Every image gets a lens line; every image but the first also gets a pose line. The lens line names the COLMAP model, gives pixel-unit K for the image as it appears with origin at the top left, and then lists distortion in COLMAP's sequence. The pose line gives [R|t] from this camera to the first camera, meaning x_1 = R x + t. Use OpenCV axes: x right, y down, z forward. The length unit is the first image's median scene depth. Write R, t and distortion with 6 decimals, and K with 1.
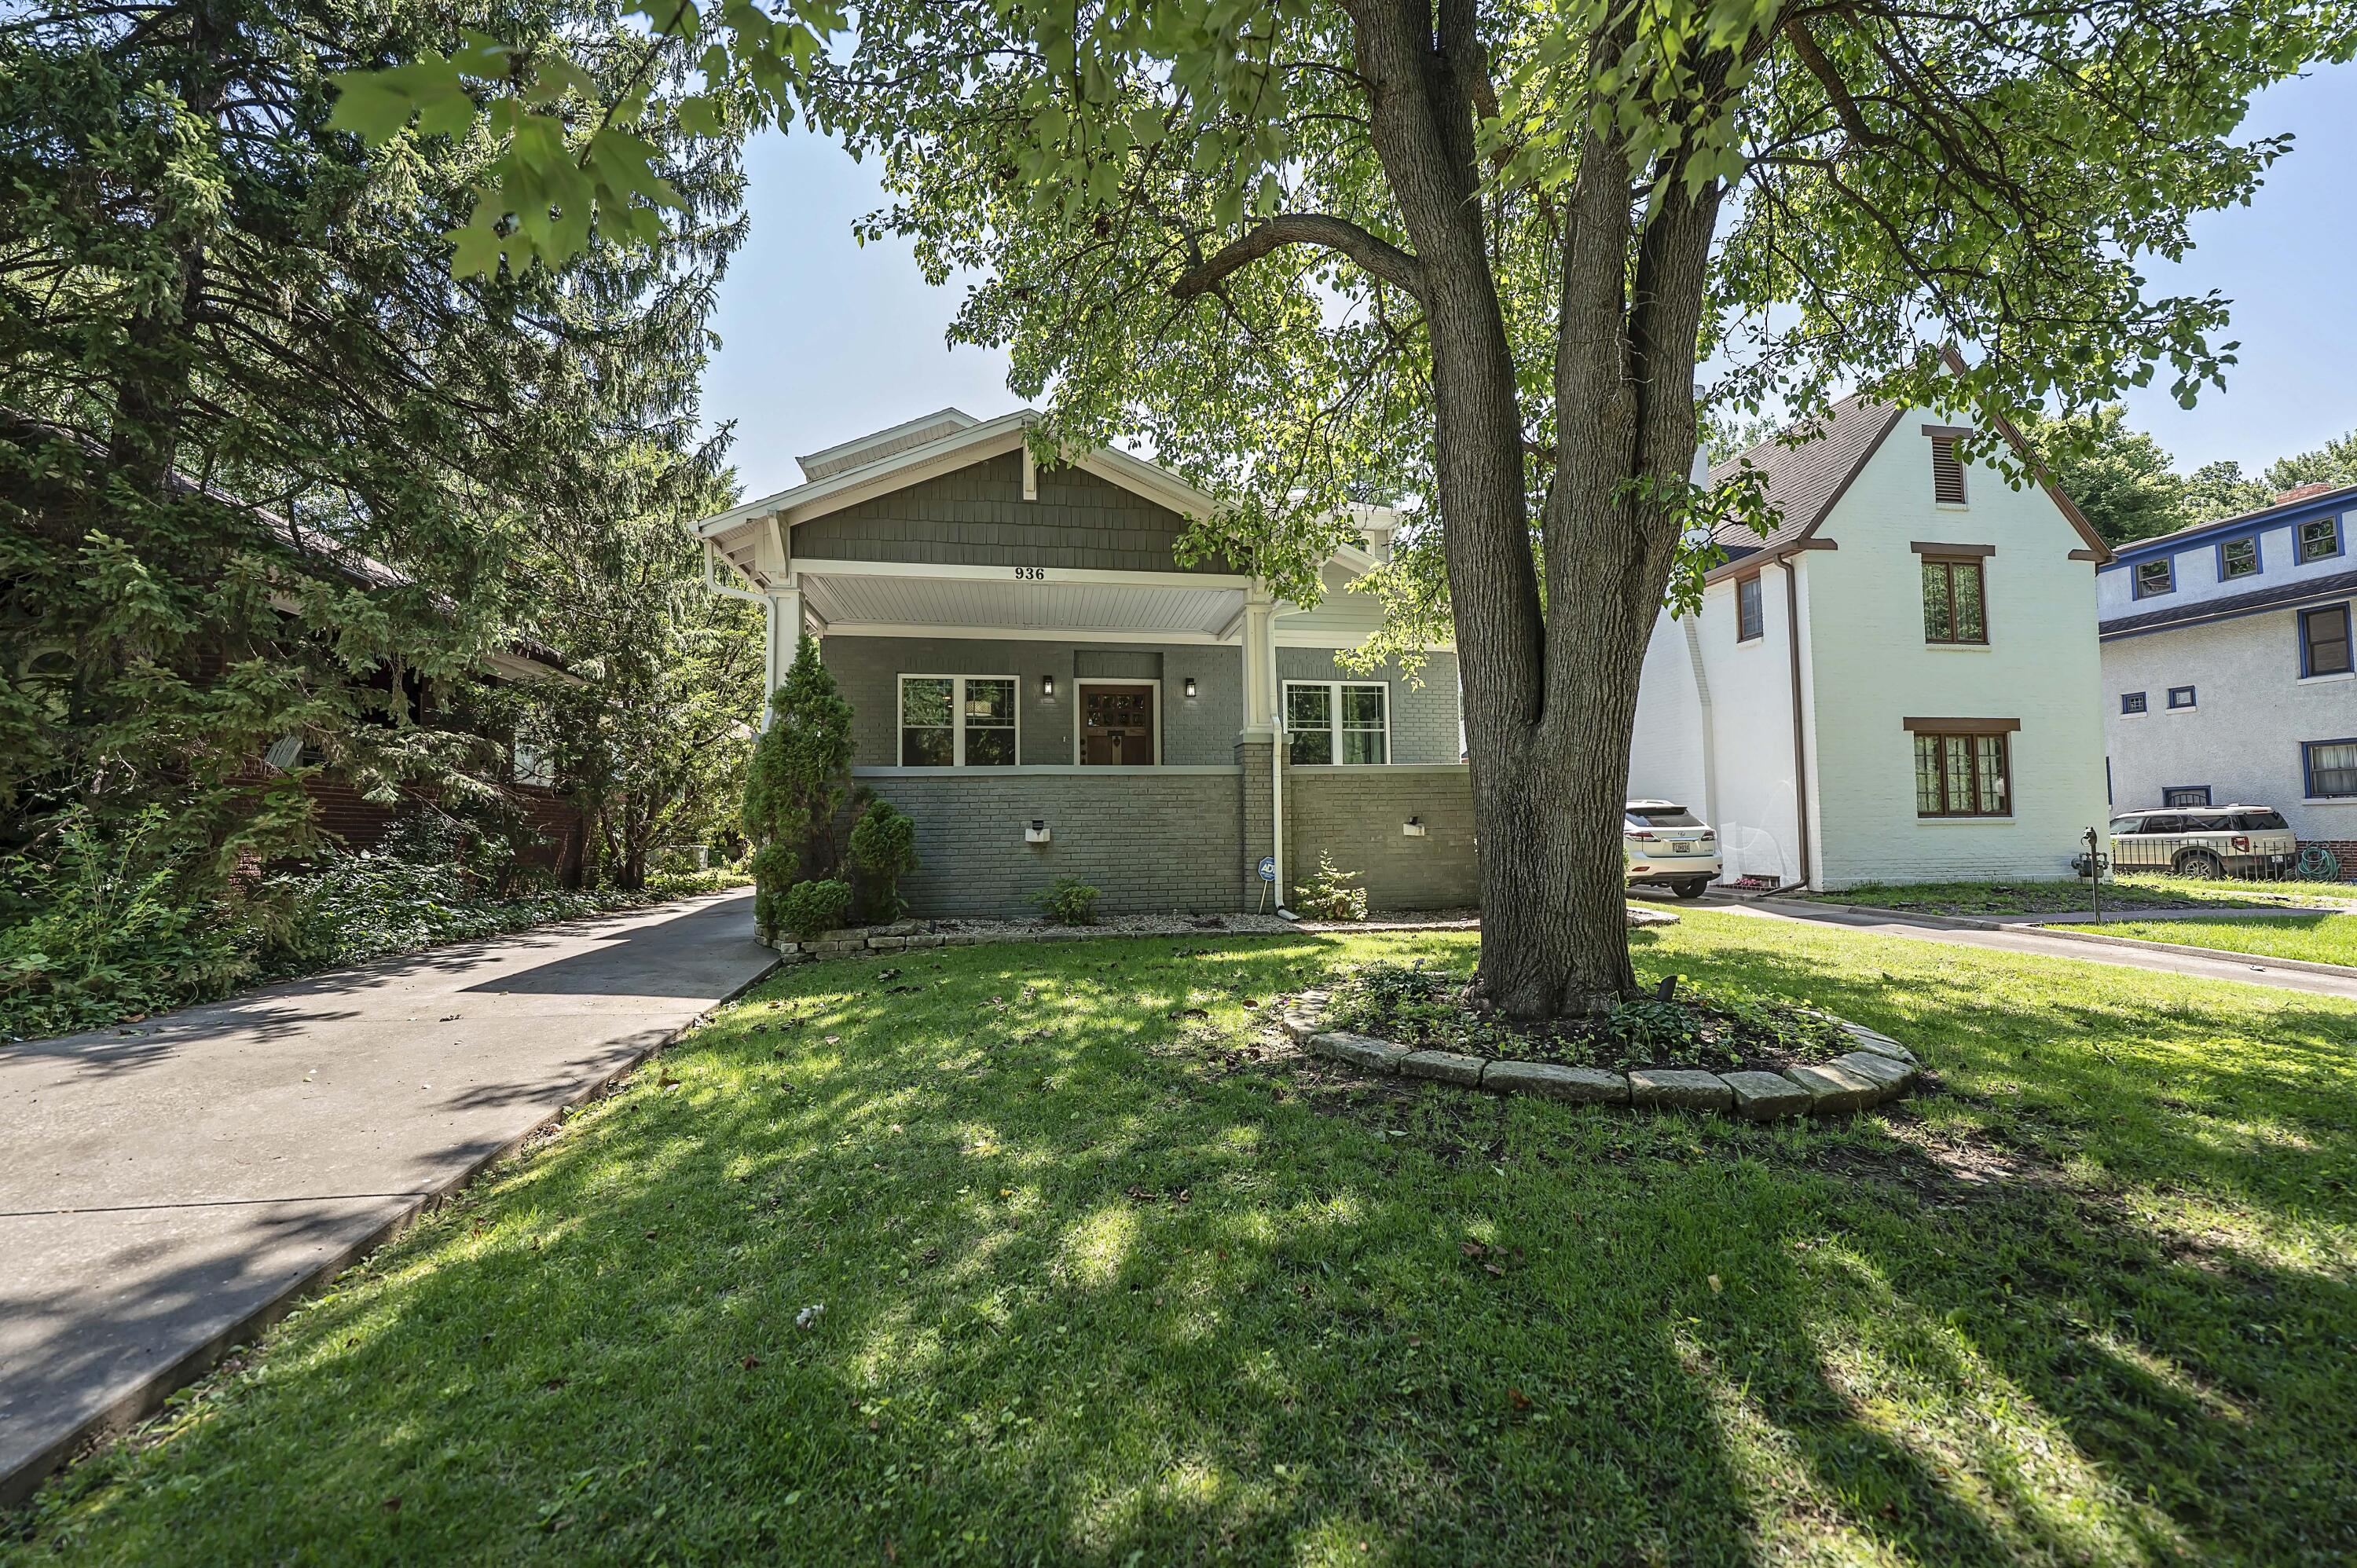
lens RADIAL K [[935.7, 0, 1189.5], [0, 935.7, 787.7], [0, 0, 1]] dist [-0.001807, -0.000351]
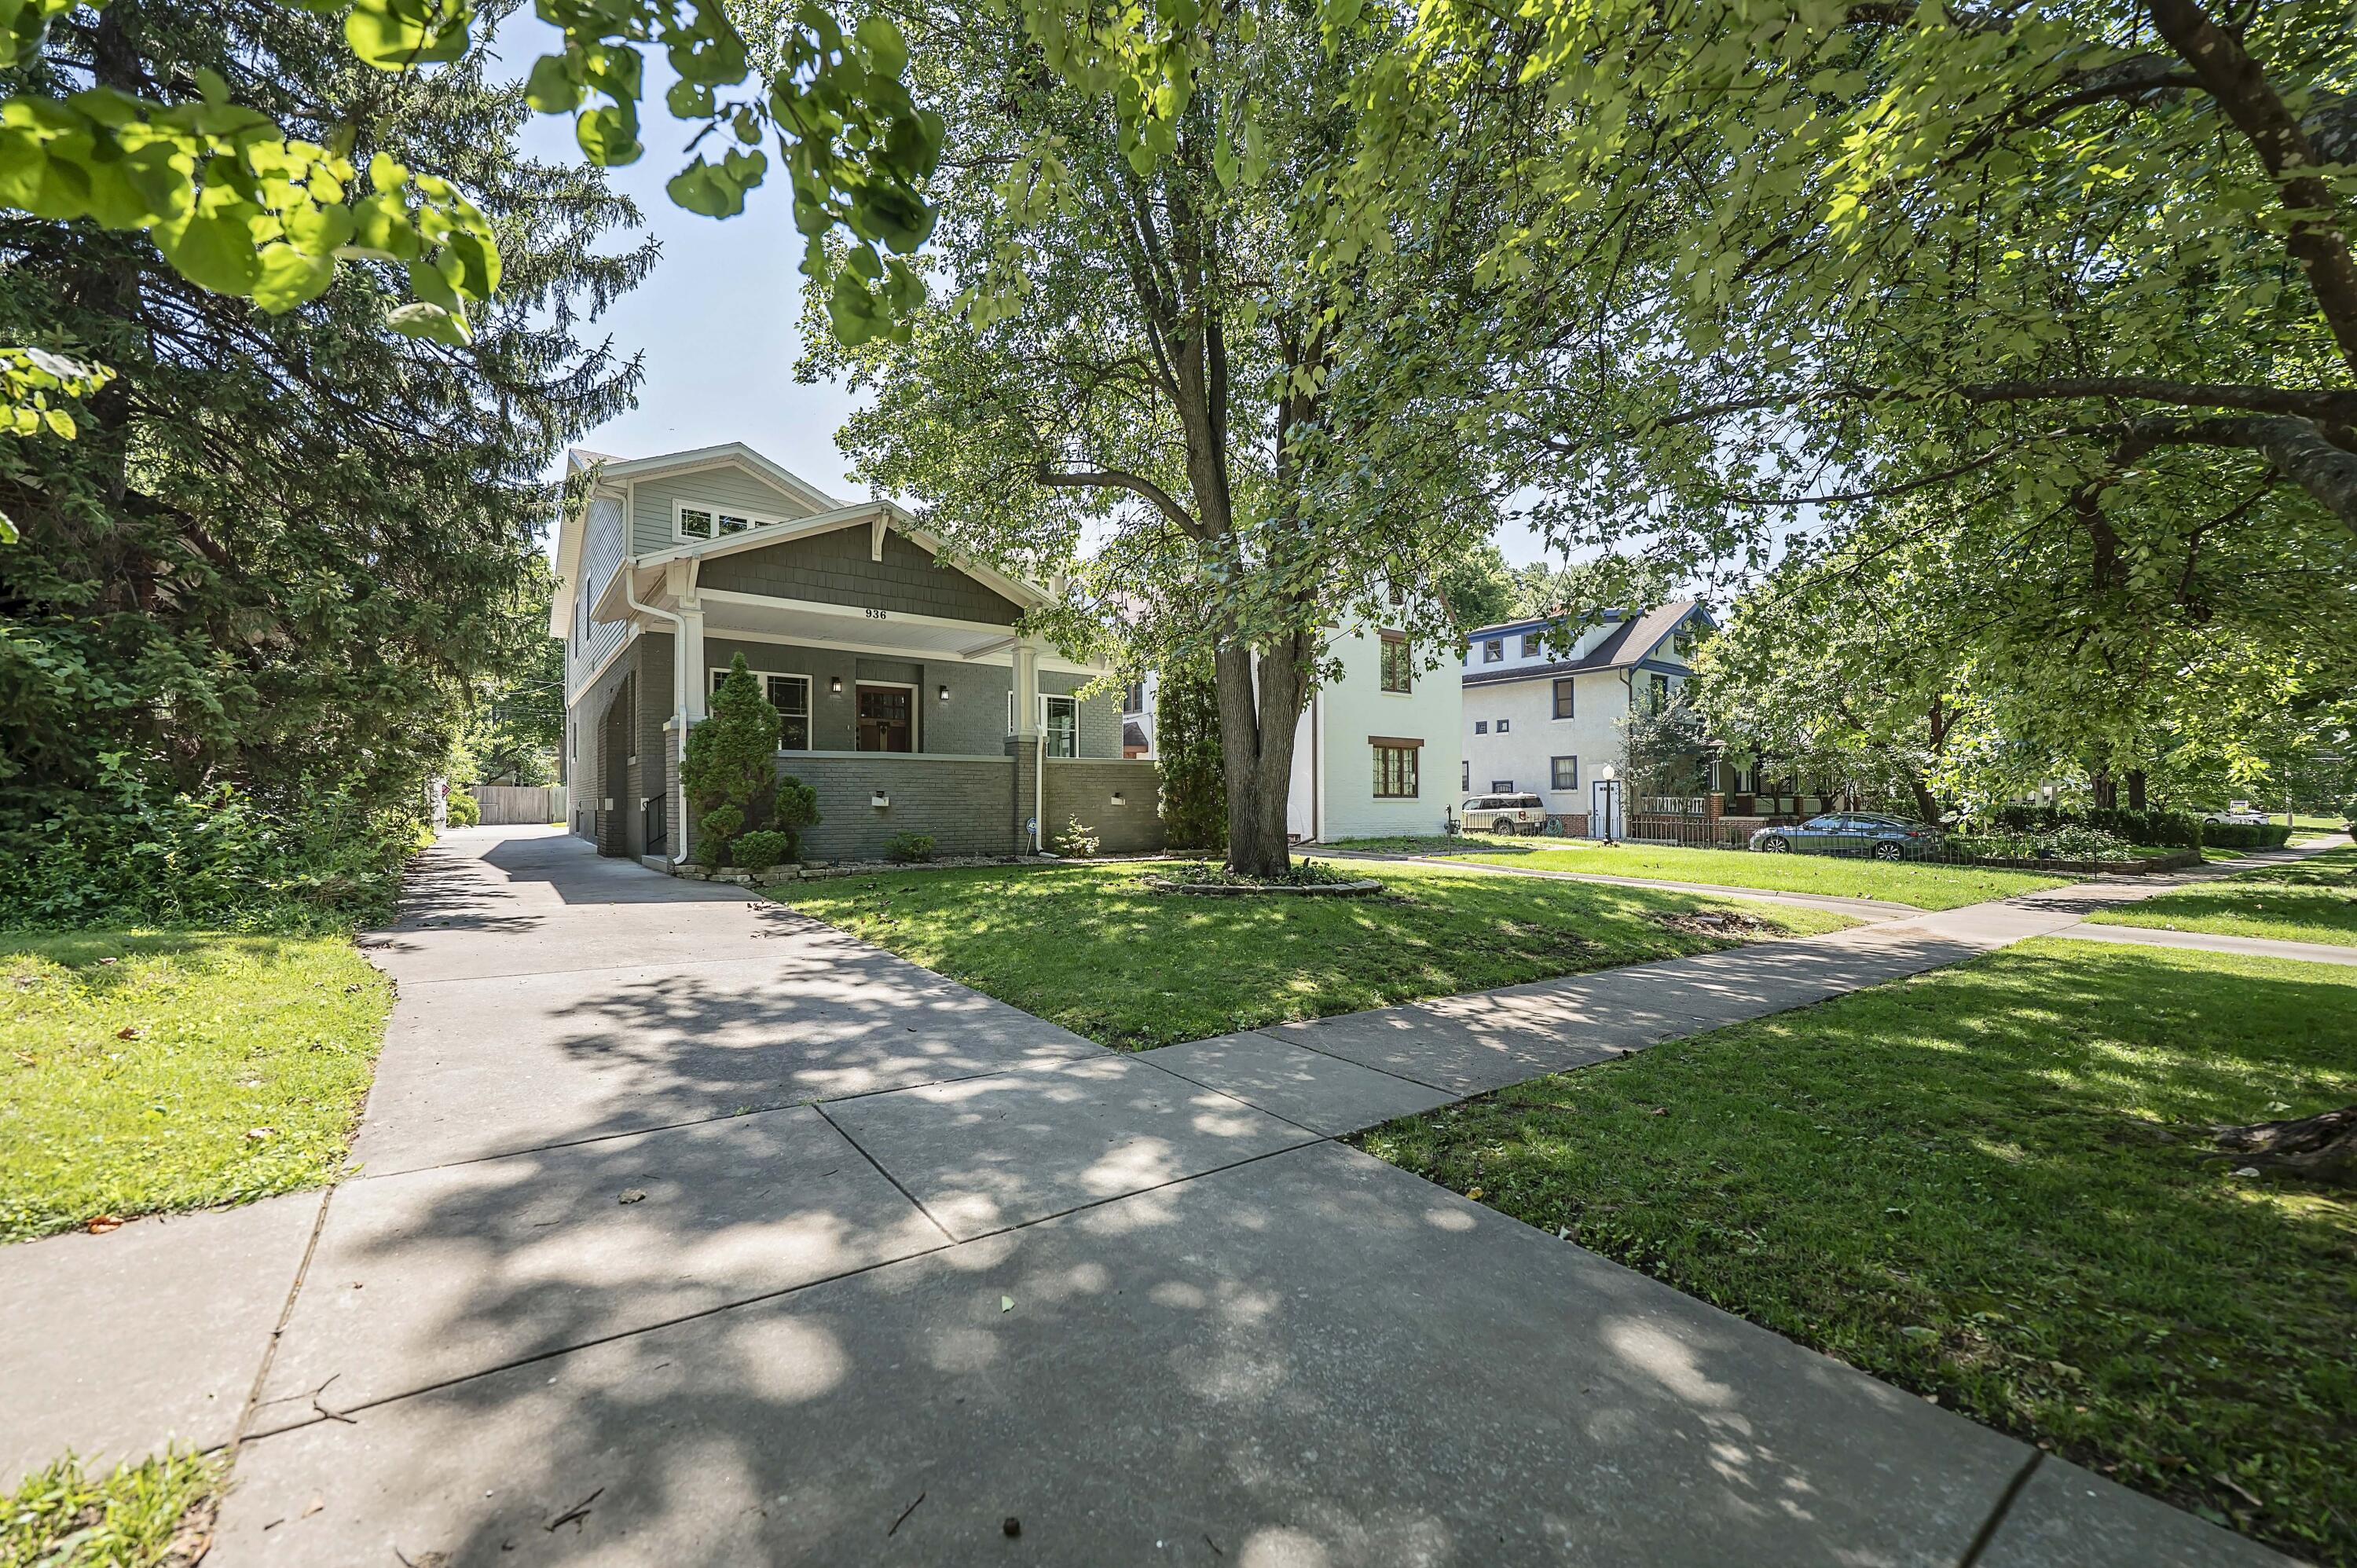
lens RADIAL K [[945.2, 0, 1178.5], [0, 945.2, 784.0], [0, 0, 1]] dist [0.000411, 0.000046]
pose [[0.891531, 0.021204, 0.452463, -0.296963], [-0.033290, 0.999270, 0.018766, -0.012690], [-0.451735, -0.031793, 0.891586, -0.347993]]
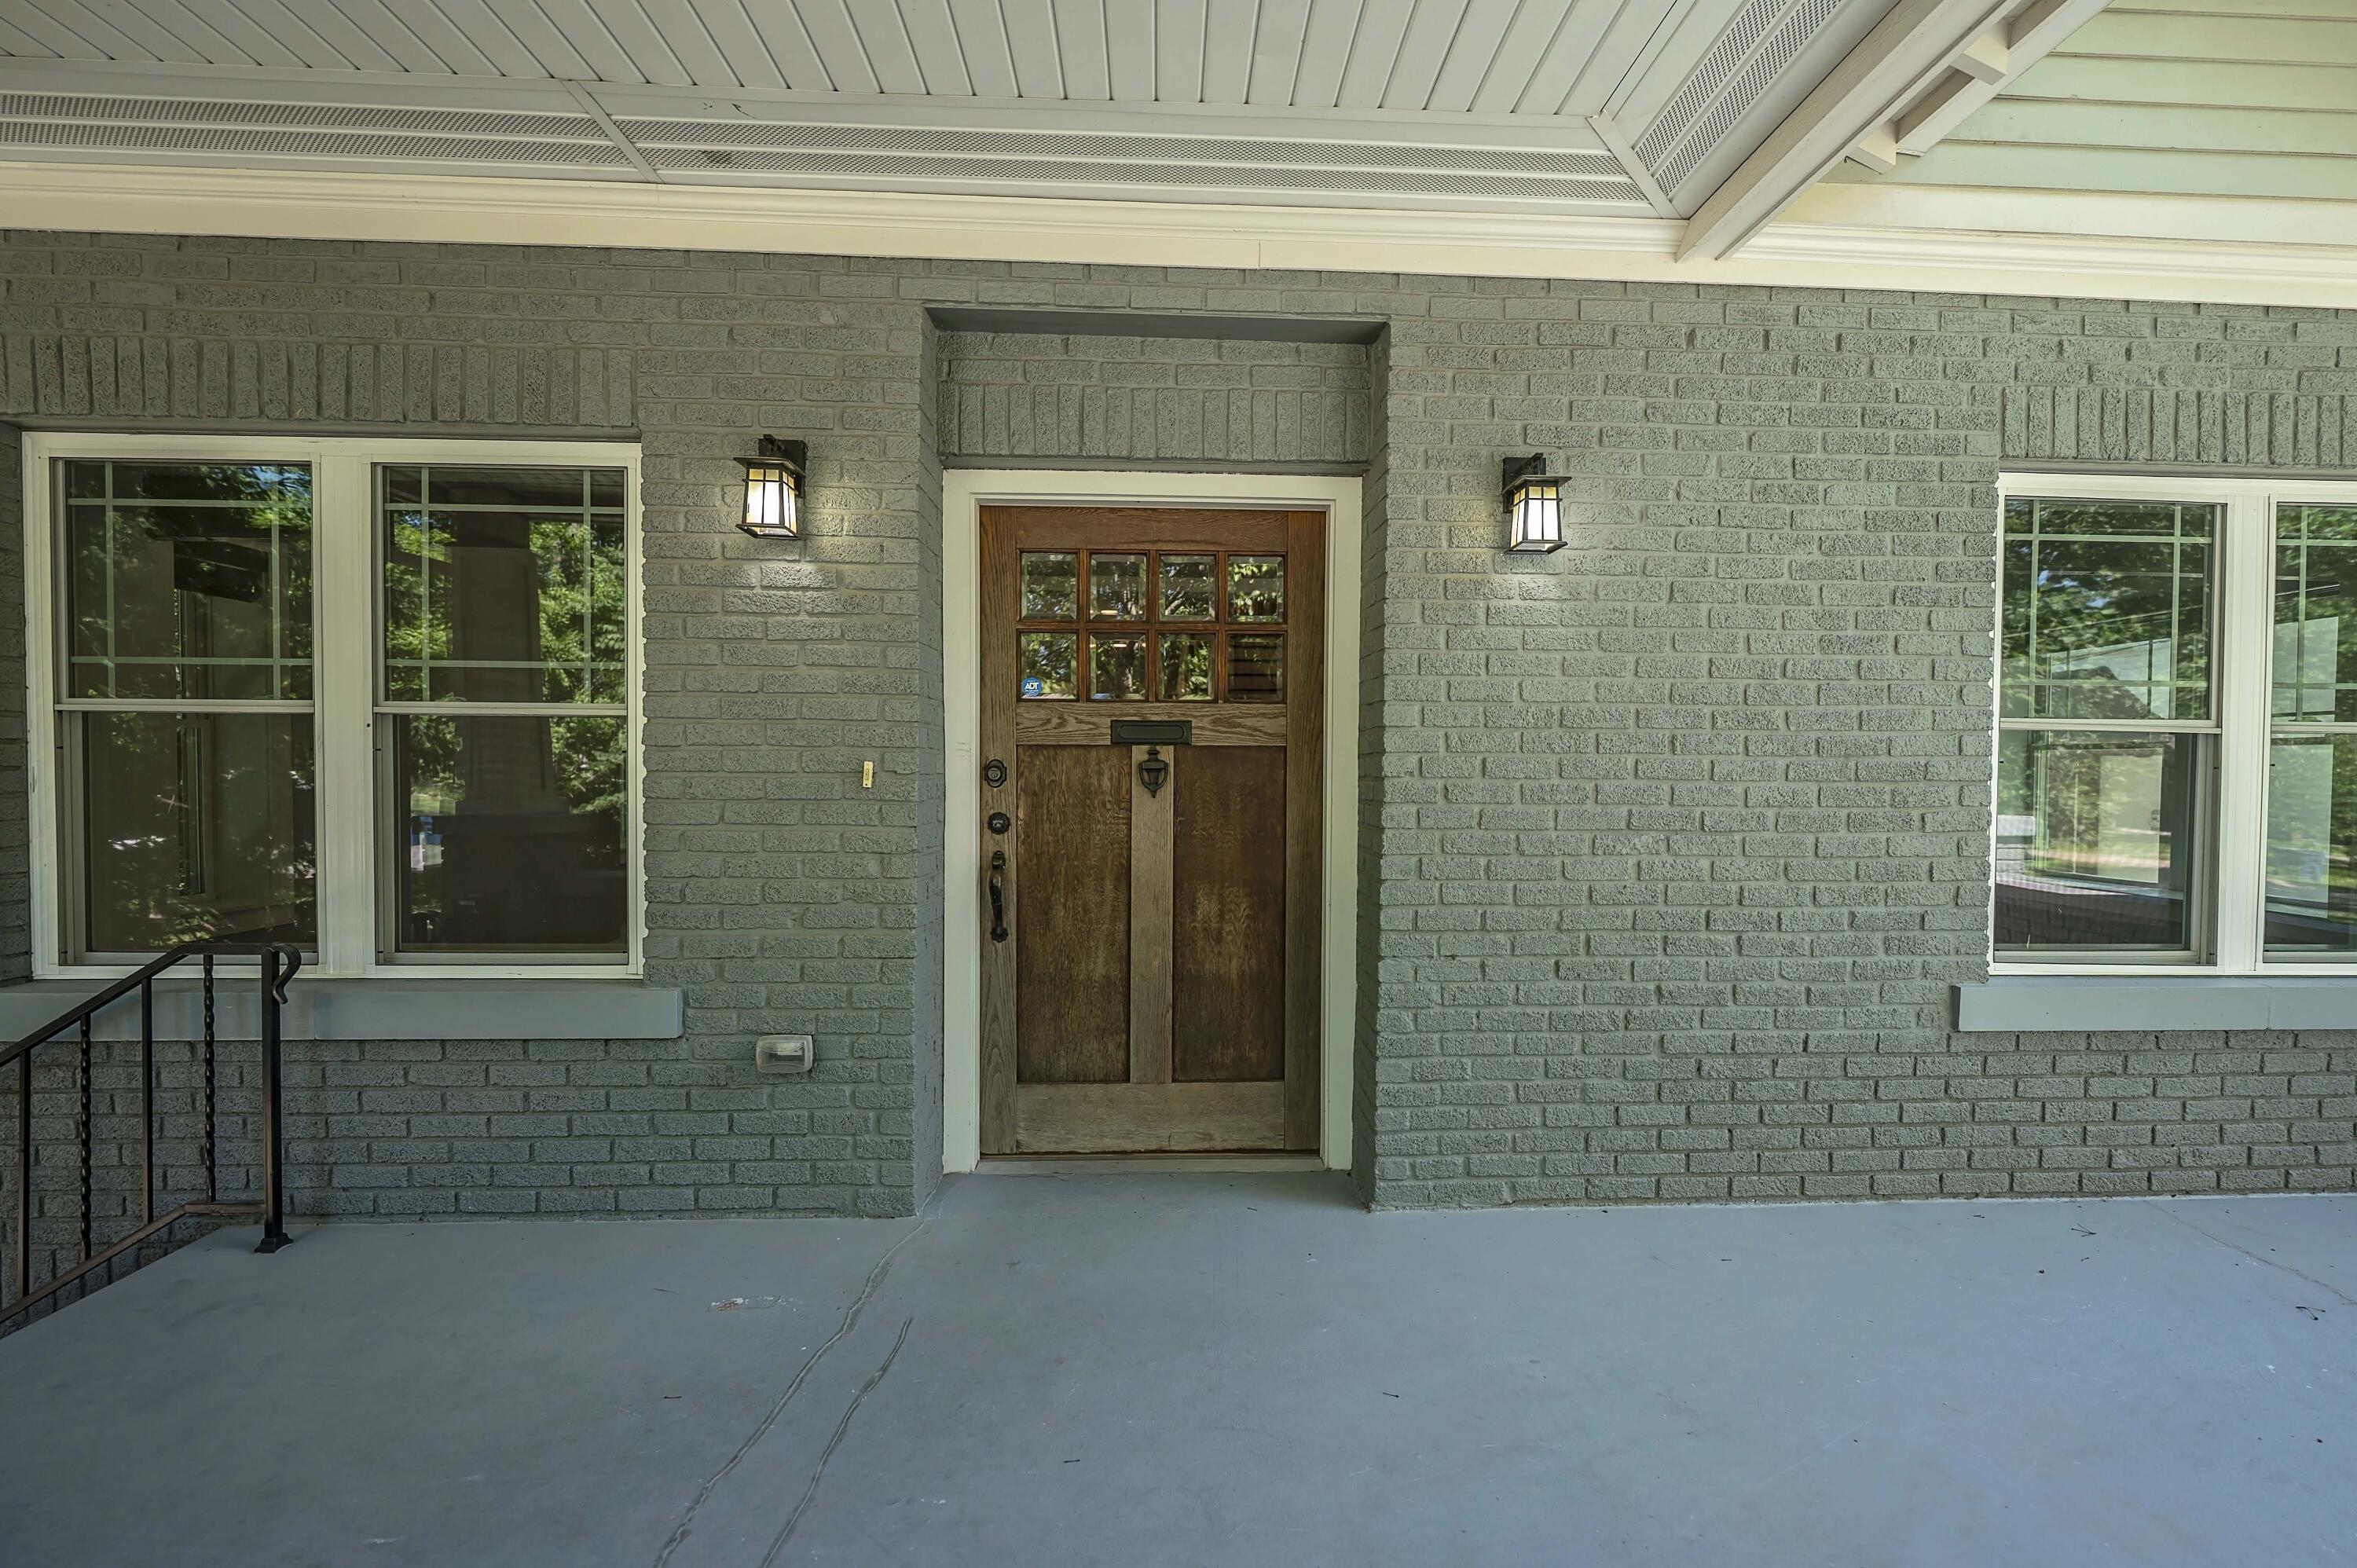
lens RADIAL K [[935.7, 0, 1189.5], [0, 935.7, 787.7], [0, 0, 1]] dist [-0.001807, -0.000351]
pose [[0.992101, 0.020976, -0.123678, -0.041490], [-0.012775, 0.997689, 0.066734, -0.059101], [0.124792, -0.064627, 0.990076, 0.769117]]
